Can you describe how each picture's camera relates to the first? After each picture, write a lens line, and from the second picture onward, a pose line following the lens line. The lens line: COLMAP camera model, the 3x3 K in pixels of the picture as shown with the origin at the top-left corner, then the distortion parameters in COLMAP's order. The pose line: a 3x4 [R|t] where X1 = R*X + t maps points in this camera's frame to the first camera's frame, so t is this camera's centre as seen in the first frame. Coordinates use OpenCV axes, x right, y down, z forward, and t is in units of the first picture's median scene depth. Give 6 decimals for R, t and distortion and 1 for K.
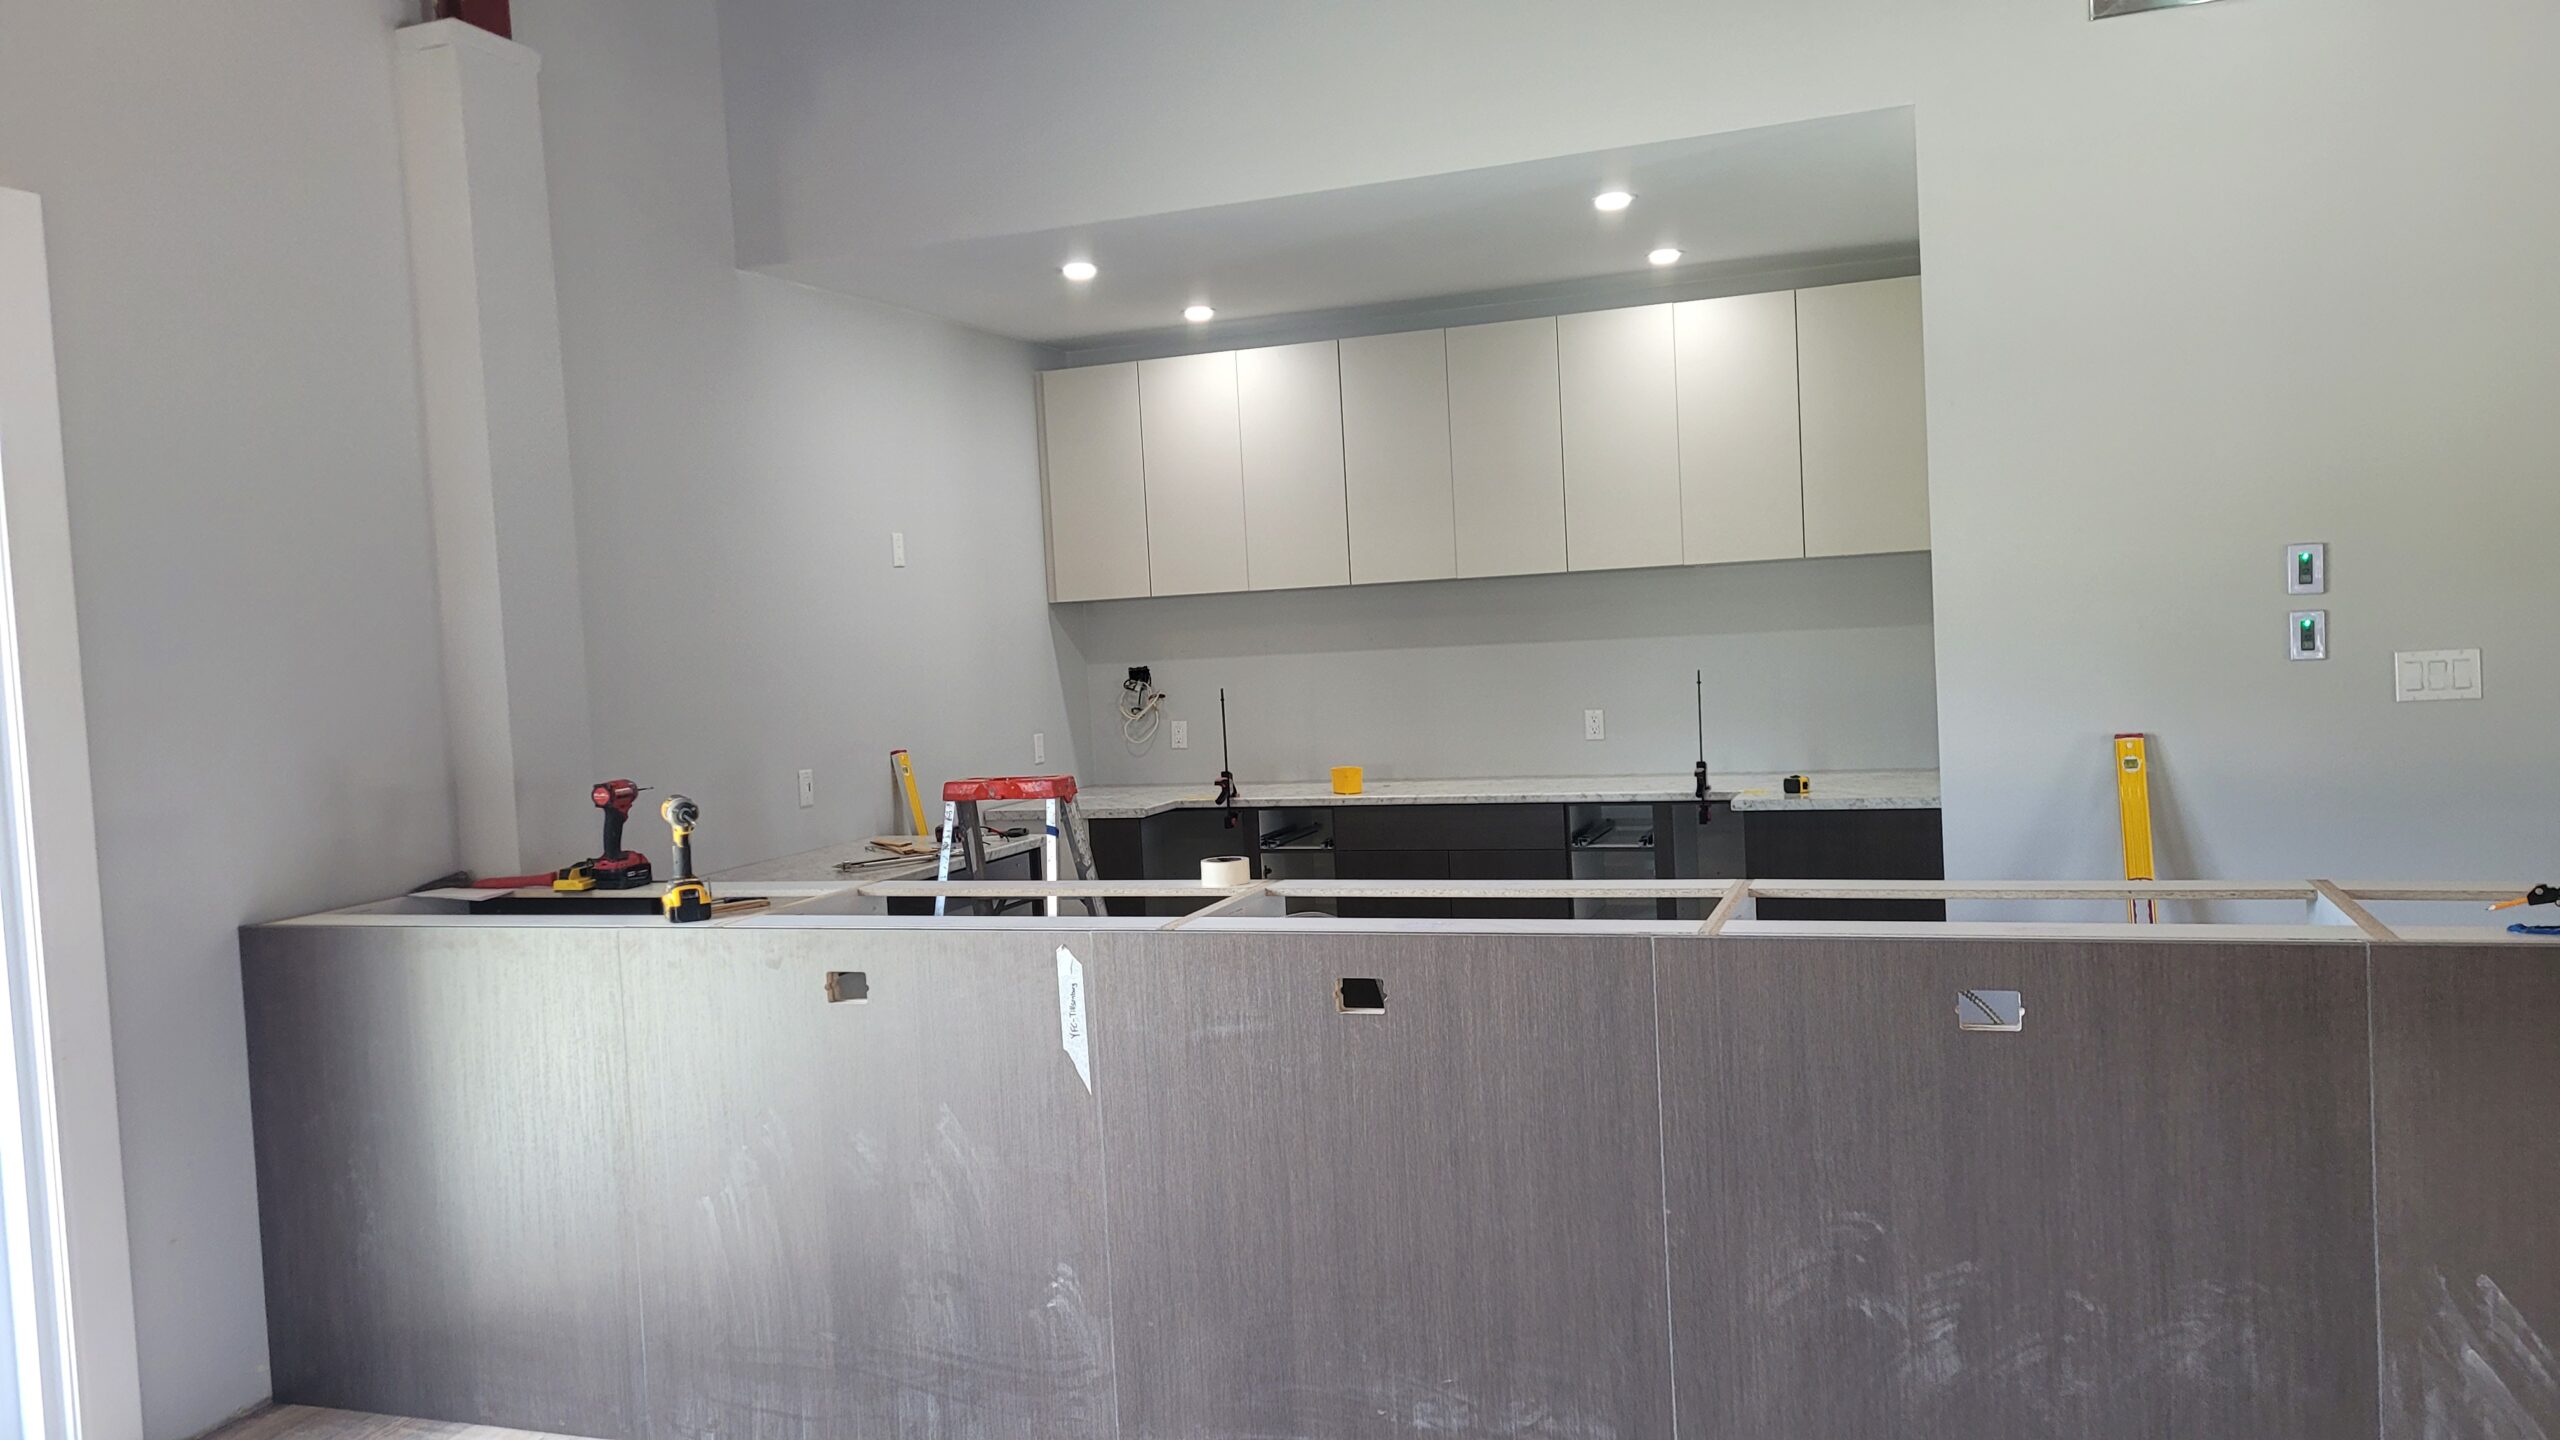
lens RADIAL K [[1955.5, 0, 1274.7], [0, 1955.5, 703.6], [0, 0, 1]] dist [-0.010640, -0.001094]
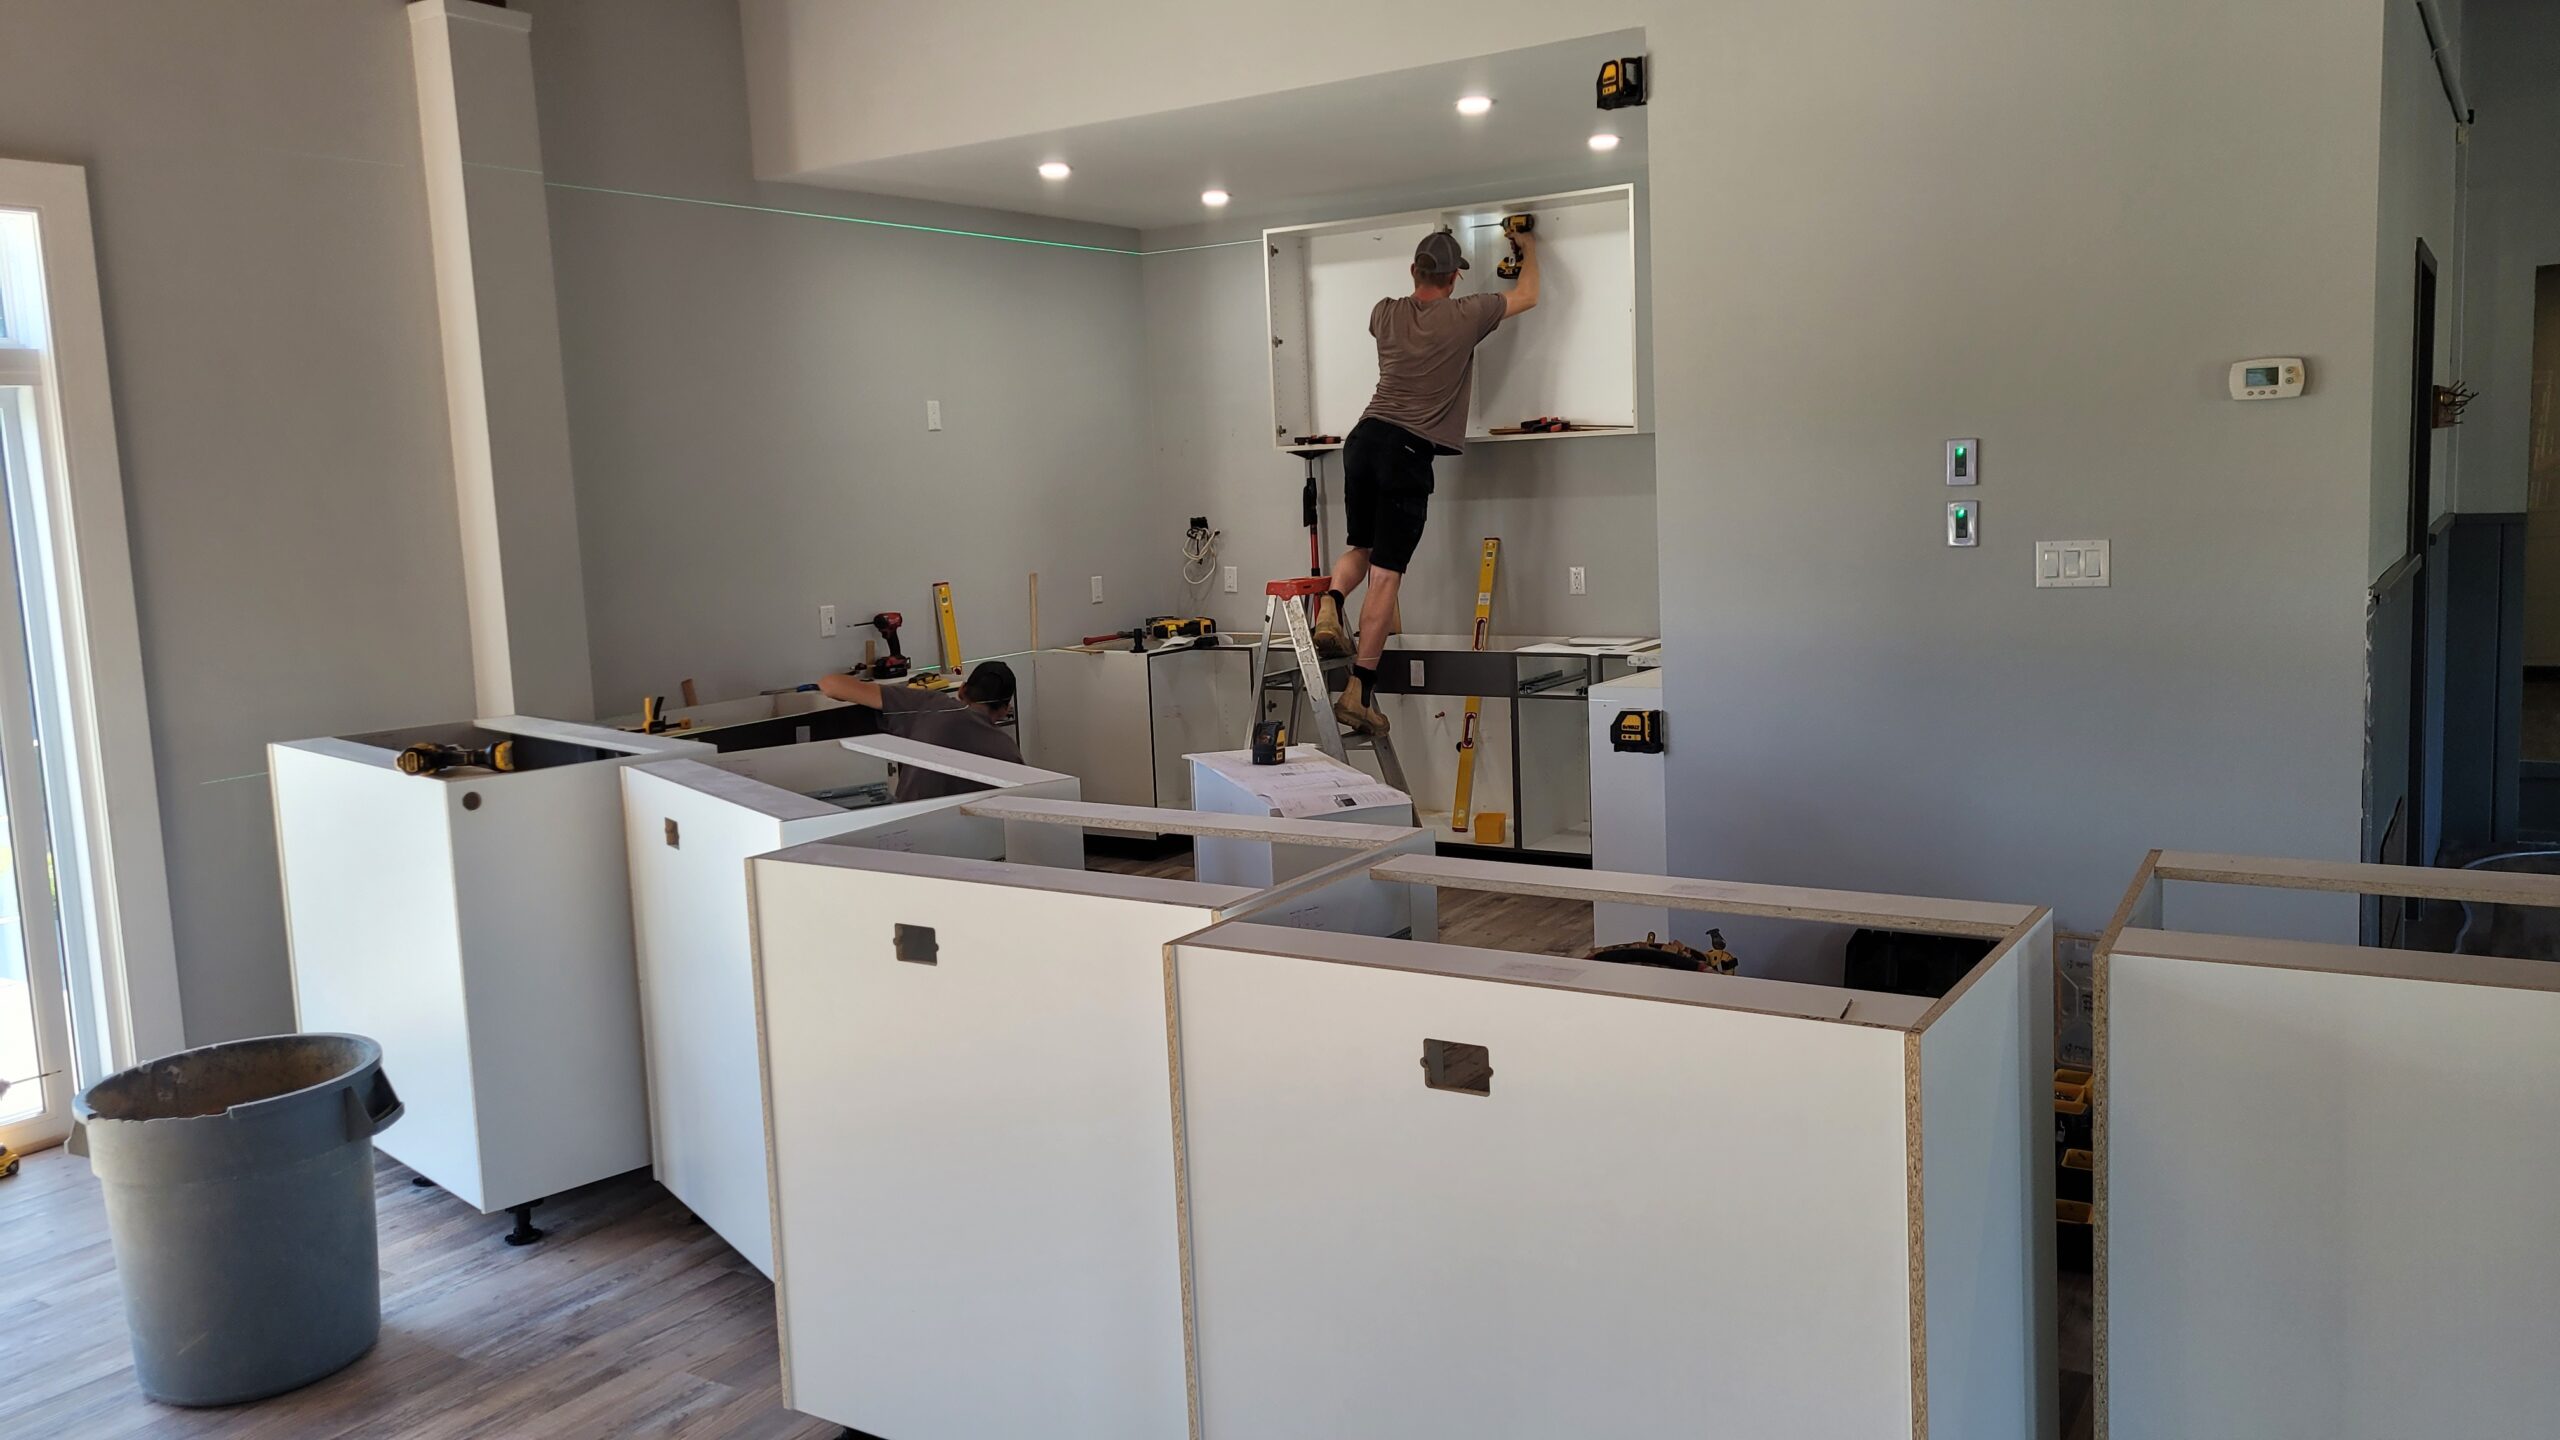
lens RADIAL K [[1955.5, 0, 1278.8], [0, 1955.5, 721.1], [0, 0, 1]] dist [-0.010640, -0.001094]
pose [[0.977633, 0.042186, -0.206045, 0.387090], [-0.023435, 0.995427, 0.092610, -0.017618], [0.209009, -0.085710, 0.974150, -0.144038]]
